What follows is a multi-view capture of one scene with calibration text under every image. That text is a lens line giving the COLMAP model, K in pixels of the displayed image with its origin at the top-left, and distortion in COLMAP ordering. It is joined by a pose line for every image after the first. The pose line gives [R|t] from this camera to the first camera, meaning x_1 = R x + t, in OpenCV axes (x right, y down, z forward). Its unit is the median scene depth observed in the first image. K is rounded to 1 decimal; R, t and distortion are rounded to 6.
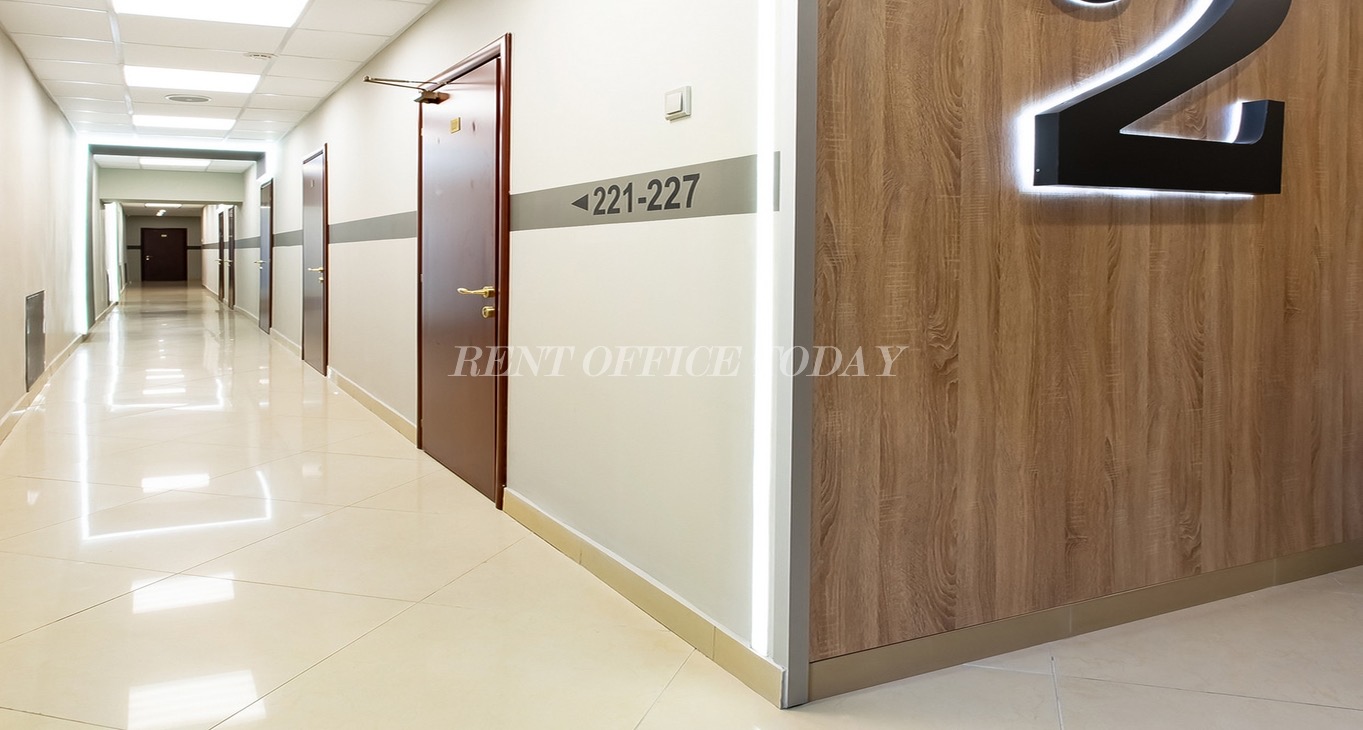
lens RADIAL K [[981.3, 0, 681.5], [0, 981.3, 365.0], [0, 0, 1]] dist [0.001135, 0.002739]
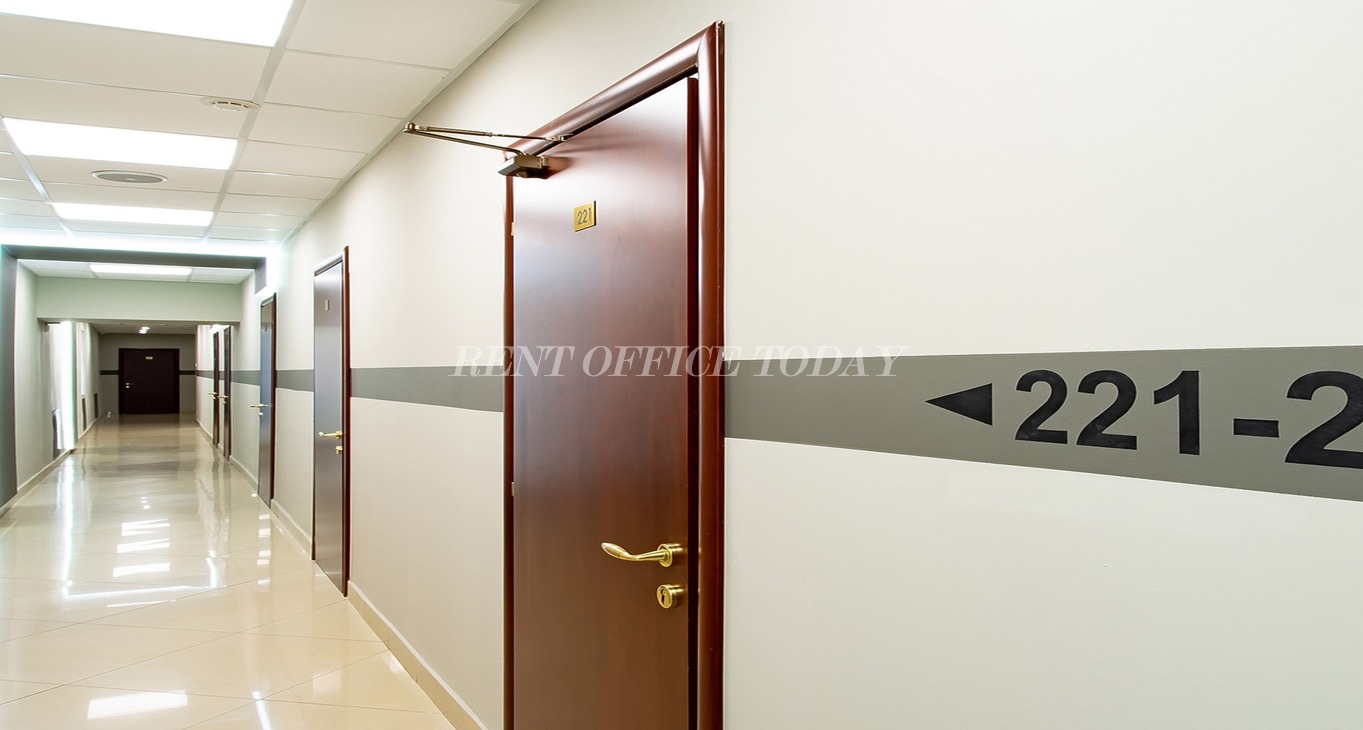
lens RADIAL K [[629.7, 0, 681.5], [0, 629.7, 365.0], [0, 0, 1]] dist [-0.003567, -0.000589]
pose [[0.995039, -0.010180, 0.098964, -0.165329], [0.013627, 0.999321, -0.034218, -0.117869], [-0.098549, 0.035396, 0.994503, 0.512490]]
